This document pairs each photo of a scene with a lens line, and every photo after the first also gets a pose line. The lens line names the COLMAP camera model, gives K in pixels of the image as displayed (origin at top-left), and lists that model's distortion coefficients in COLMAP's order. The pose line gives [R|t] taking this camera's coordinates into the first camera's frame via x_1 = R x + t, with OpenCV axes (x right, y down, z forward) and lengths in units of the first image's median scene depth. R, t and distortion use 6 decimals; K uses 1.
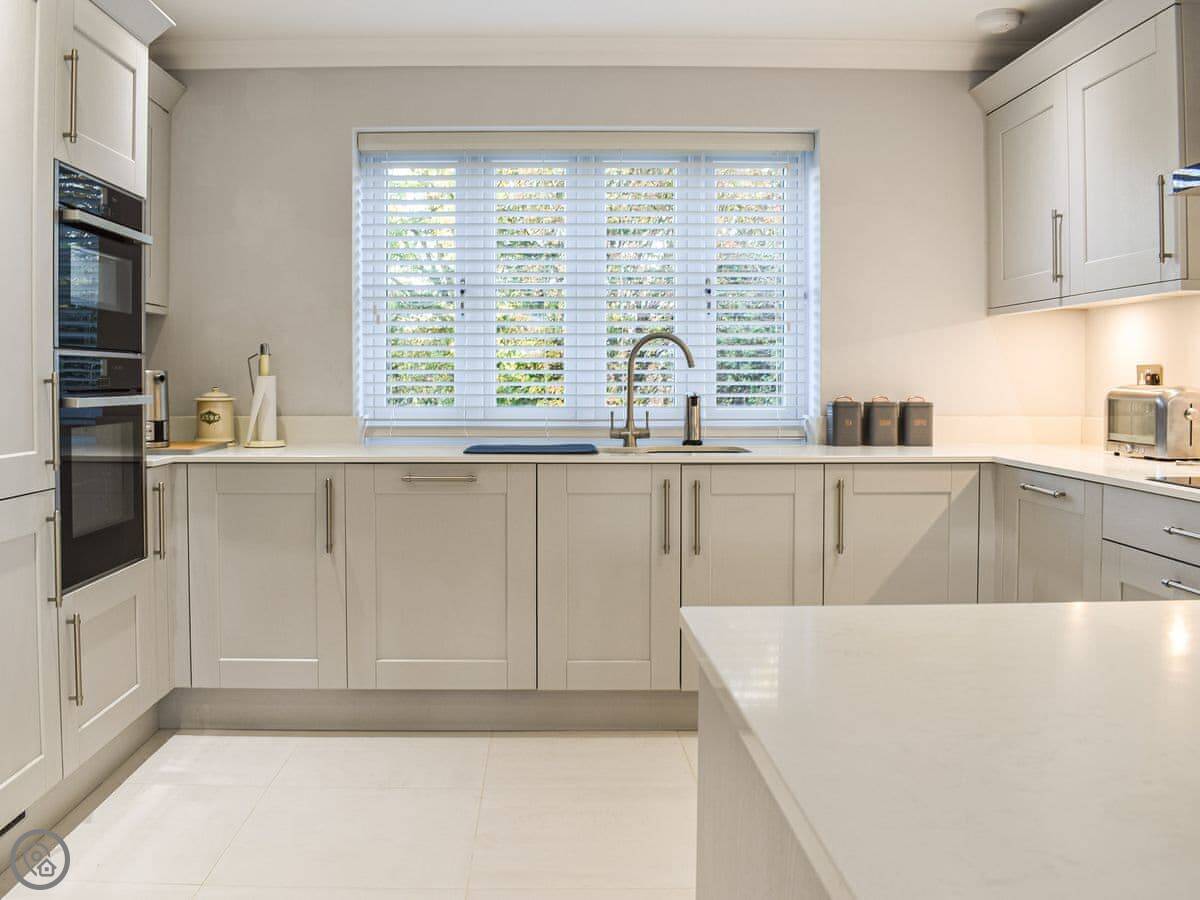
lens RADIAL K [[1095.4, 0, 595.4], [0, 1095.4, 429.3], [0, 0, 1]] dist [-0.071599, 0.009285]
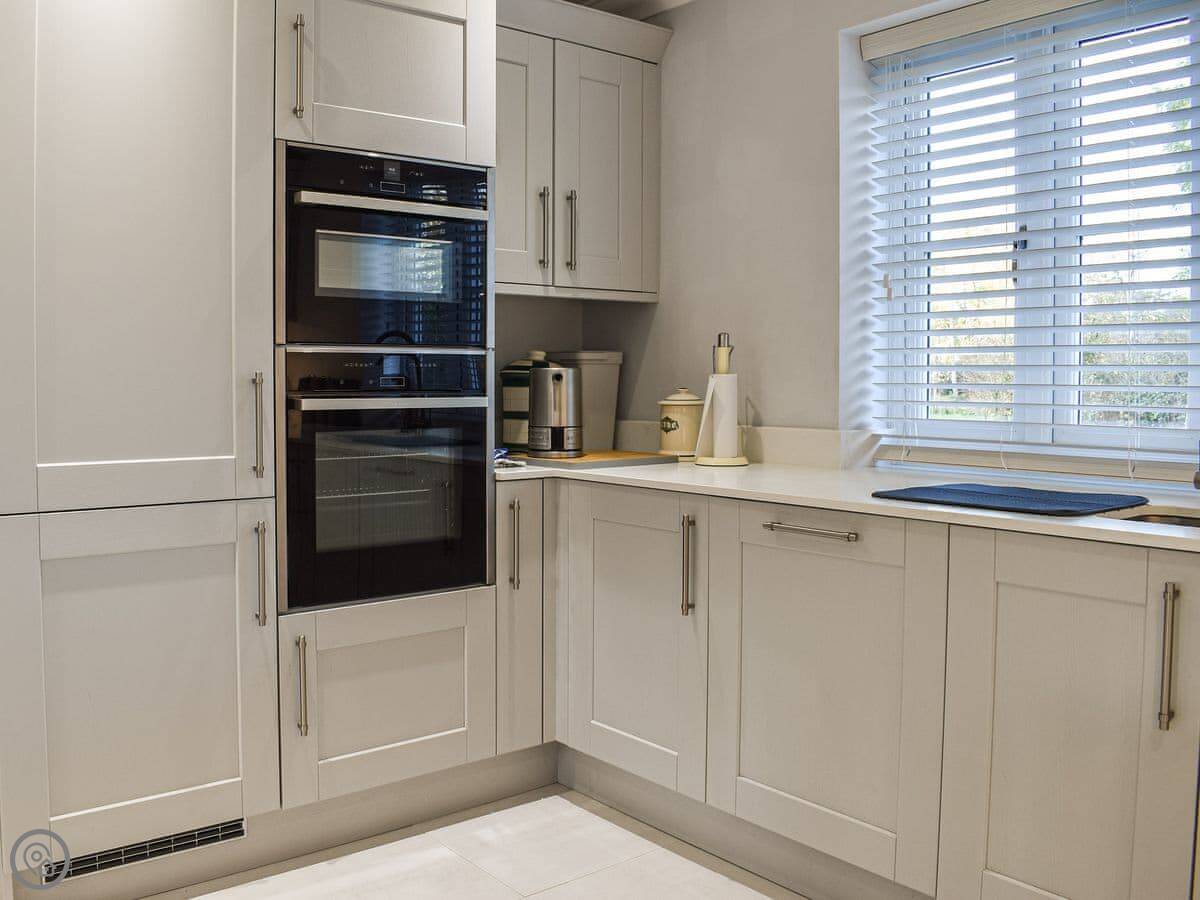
lens RADIAL K [[1095.4, 0, 595.4], [0, 1095.4, 429.3], [0, 0, 1]] dist [-0.071599, 0.009285]
pose [[0.577608, 0.038643, -0.815399, 0.288324], [-0.037499, 0.999080, 0.020785, -0.022616], [0.815452, 0.018571, 0.578526, 0.473892]]
